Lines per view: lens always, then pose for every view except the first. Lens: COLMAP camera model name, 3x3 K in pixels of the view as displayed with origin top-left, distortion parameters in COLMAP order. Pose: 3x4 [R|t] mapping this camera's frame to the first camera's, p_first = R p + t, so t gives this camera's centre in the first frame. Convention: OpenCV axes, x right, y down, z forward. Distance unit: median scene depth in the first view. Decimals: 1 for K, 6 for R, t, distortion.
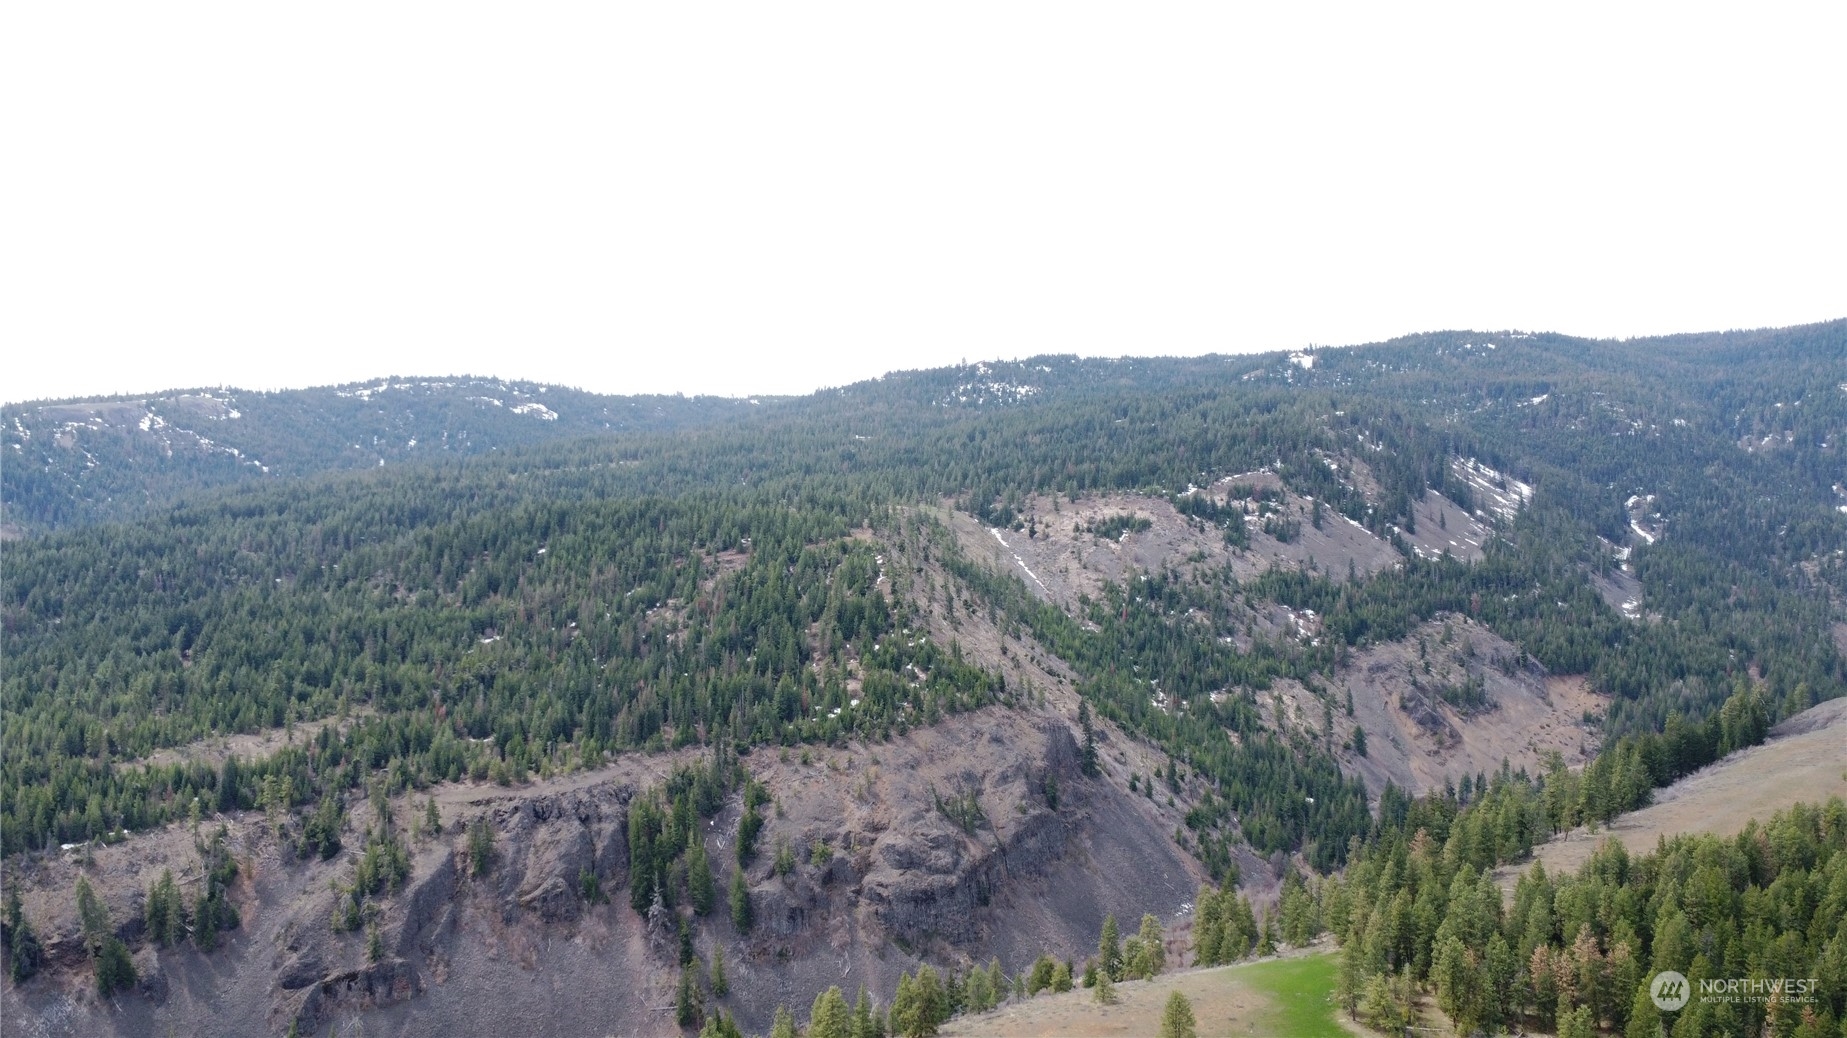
lens RADIAL K [[1390.2, 0, 914.4], [0, 1390.2, 509.5], [0, 0, 1]] dist [-0.003901, 0.005446]
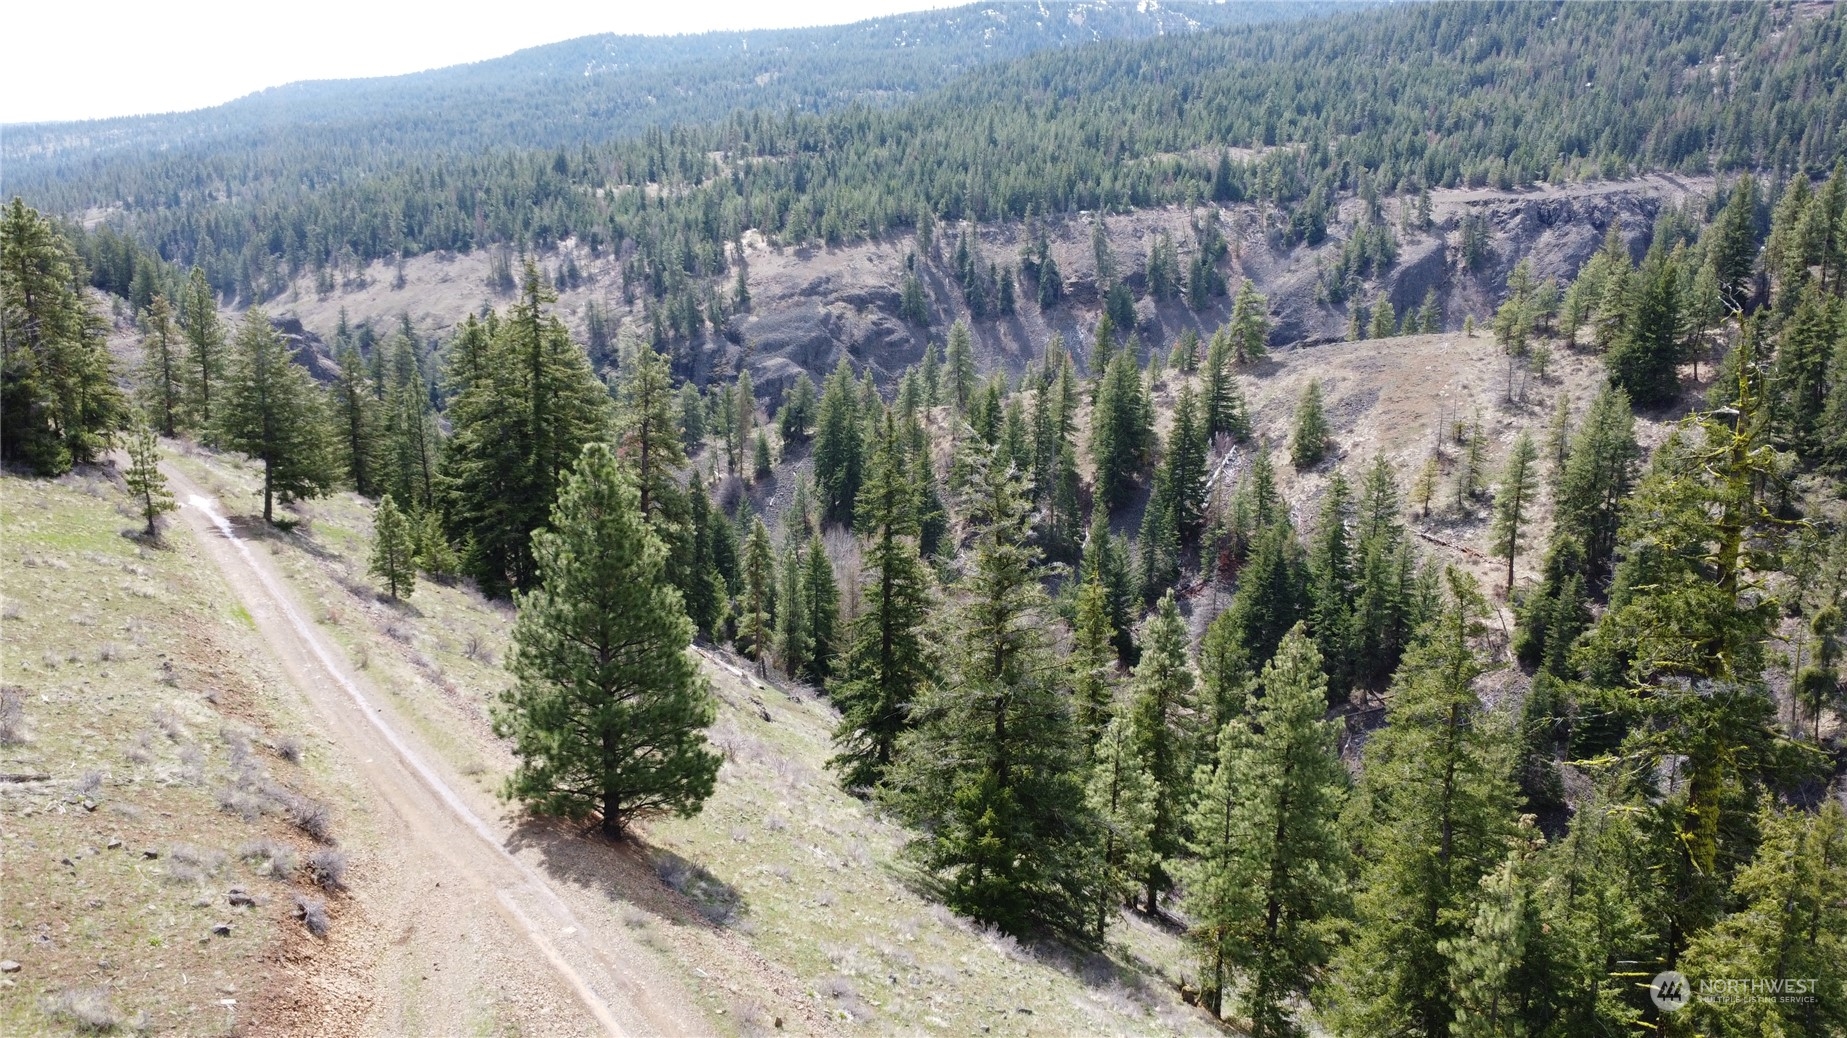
lens RADIAL K [[1390.2, 0, 920.2], [0, 1390.2, 522.4], [0, 0, 1]] dist [-0.003901, 0.005446]
pose [[0.797093, 0.166522, -0.580443, -0.041100], [-0.021978, 0.968589, 0.247695, 0.199050], [0.603457, -0.184679, 0.775715, 0.037301]]
